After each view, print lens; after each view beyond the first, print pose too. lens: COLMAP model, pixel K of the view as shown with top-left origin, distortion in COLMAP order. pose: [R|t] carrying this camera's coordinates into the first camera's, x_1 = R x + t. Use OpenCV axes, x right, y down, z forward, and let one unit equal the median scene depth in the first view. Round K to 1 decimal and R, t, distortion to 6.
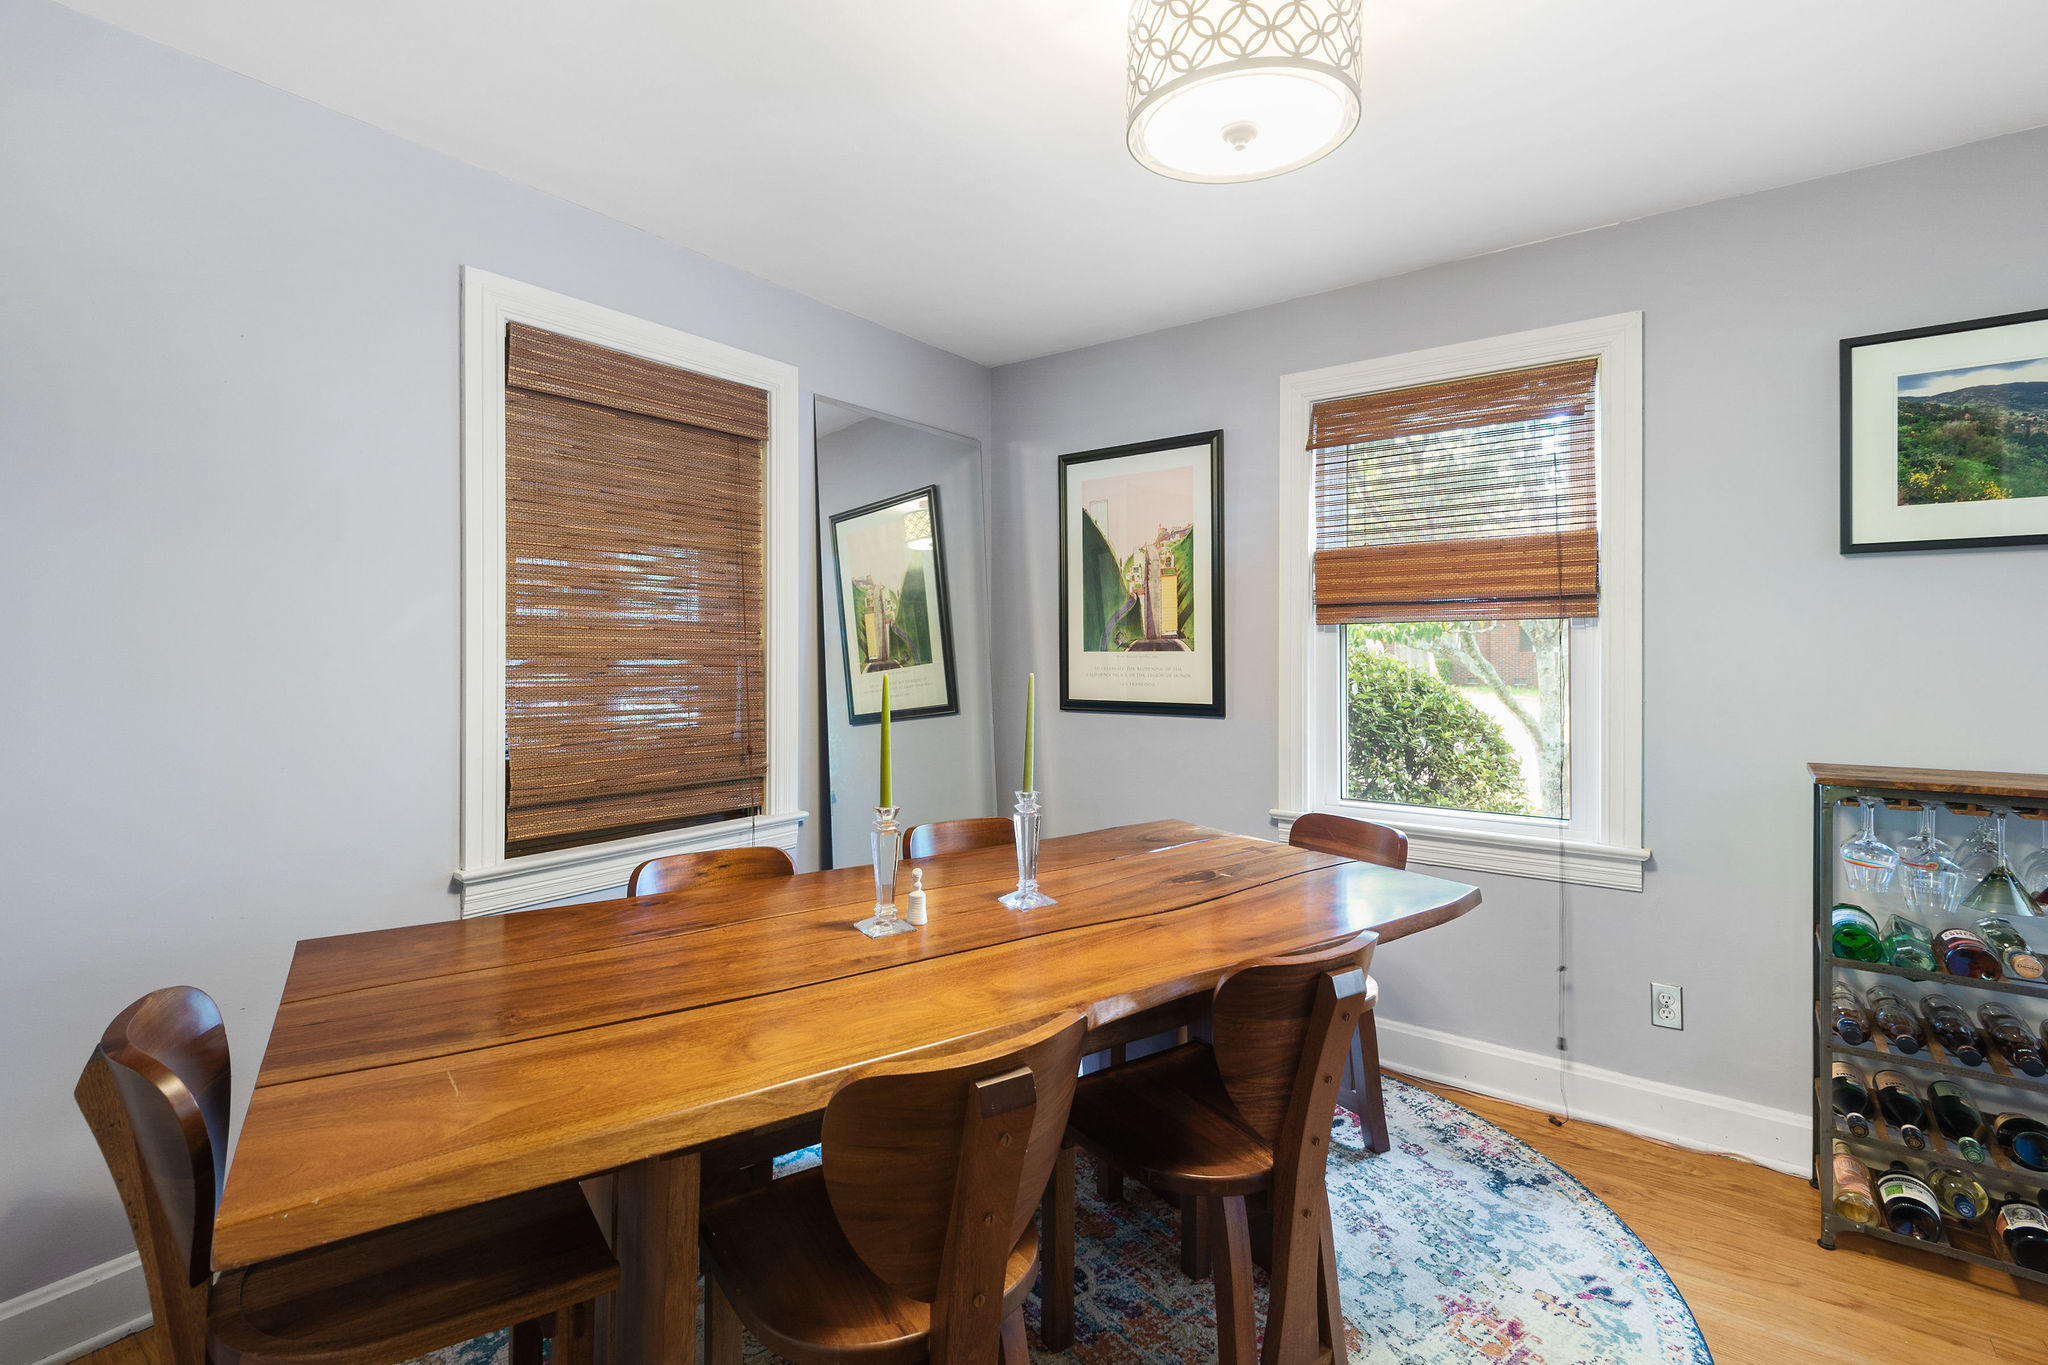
lens RADIAL K [[948.7, 0, 998.9], [0, 948.7, 641.7], [0, 0, 1]] dist [0.035899, -0.023563]
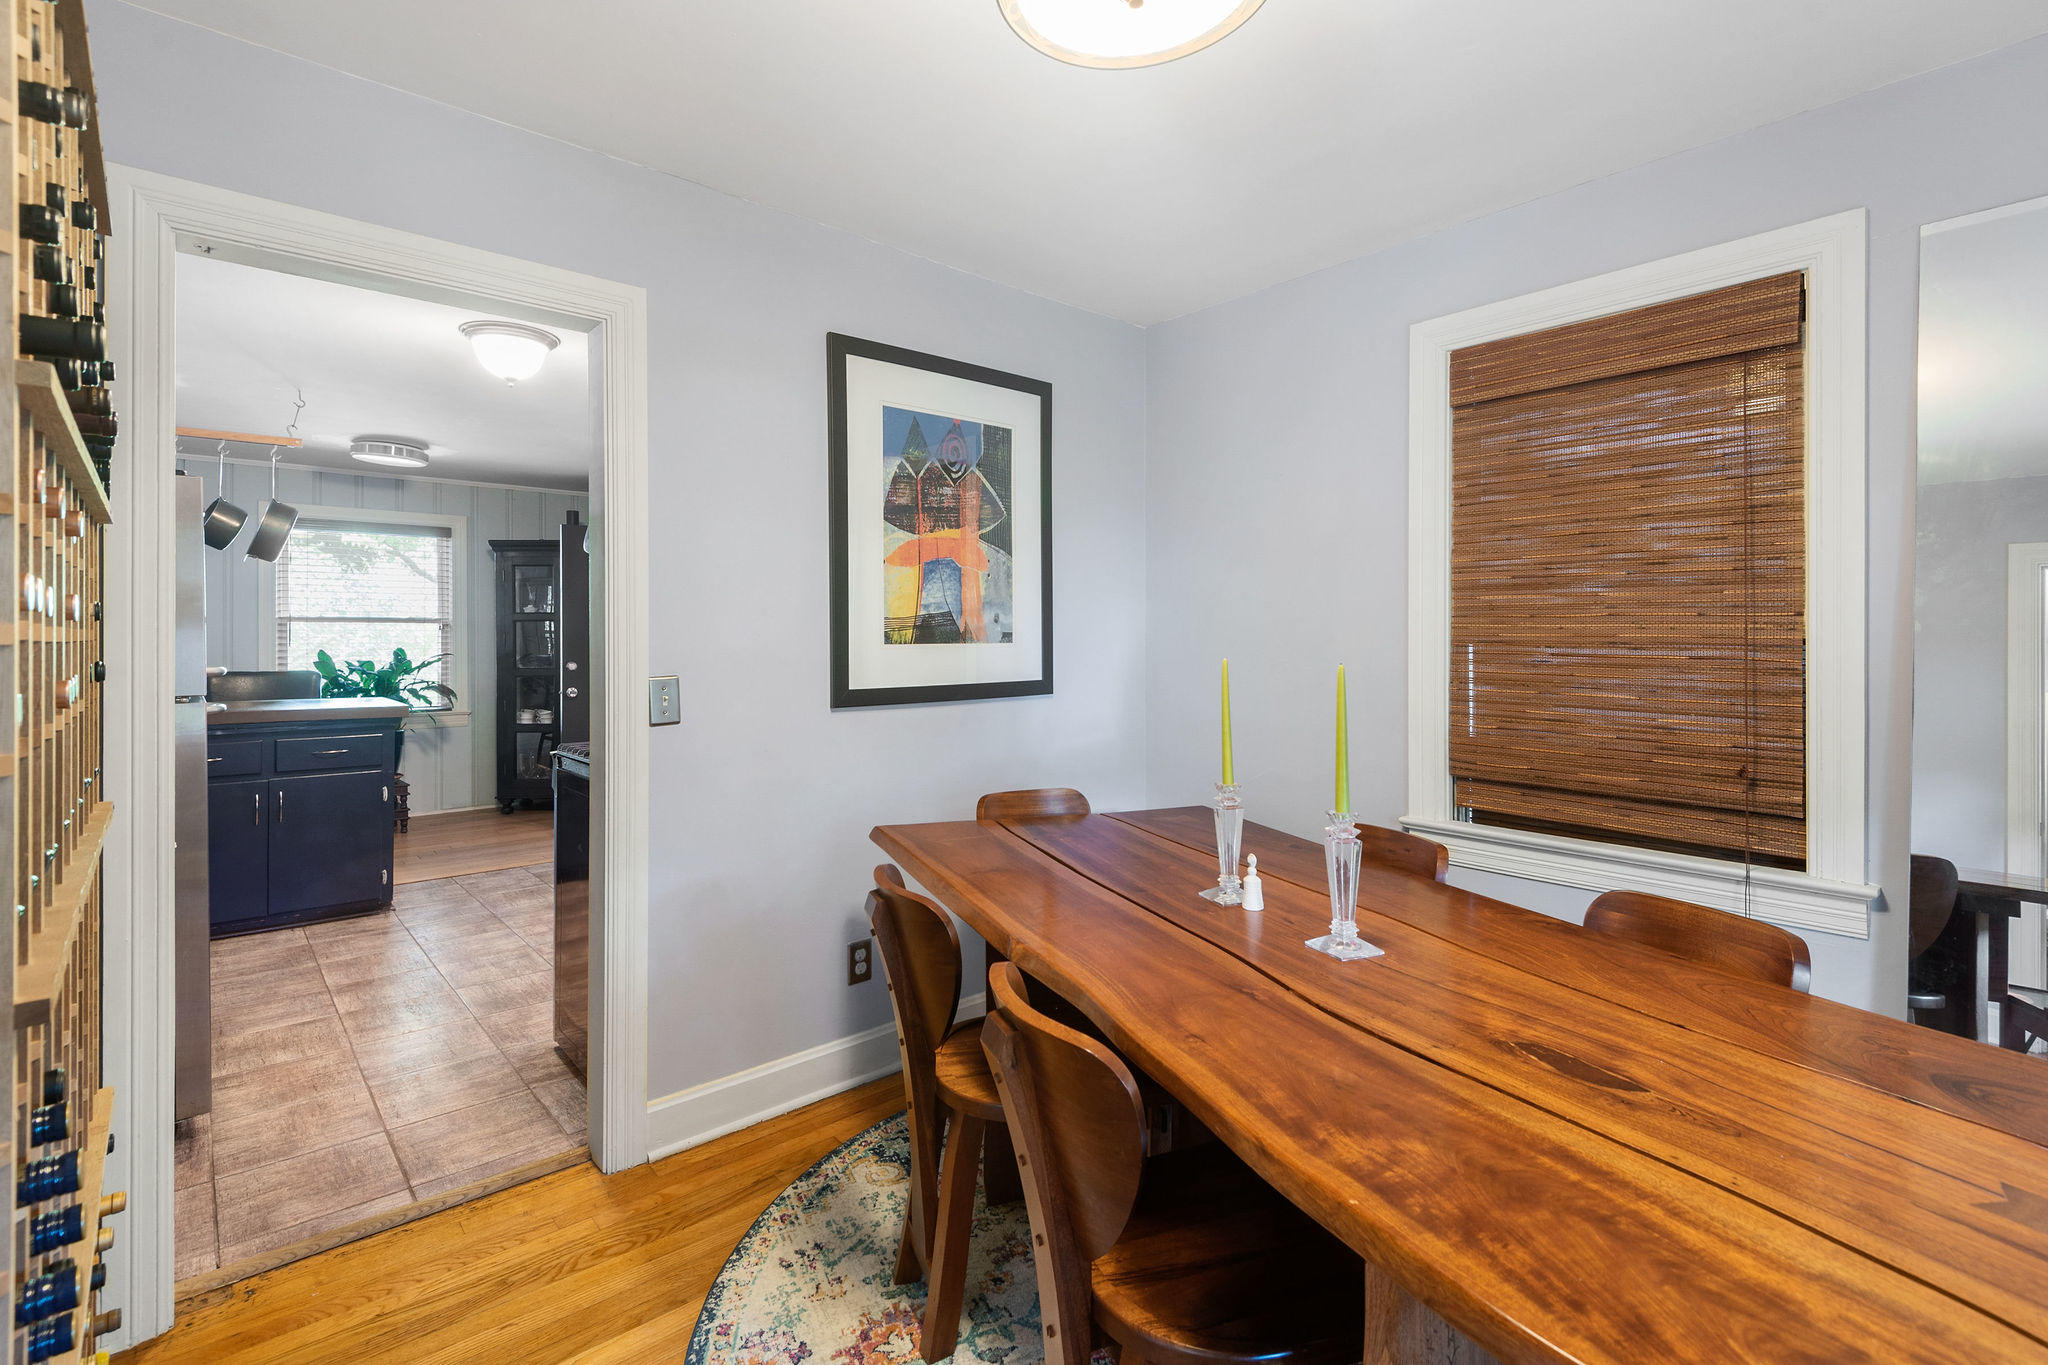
lens RADIAL K [[948.7, 0, 998.9], [0, 948.7, 641.7], [0, 0, 1]] dist [0.035899, -0.023563]
pose [[-0.213172, 0.004124, -0.977006, 0.702824], [0.010502, 0.999943, 0.001930, 0.004128], [0.976958, -0.009849, -0.213203, 0.693972]]
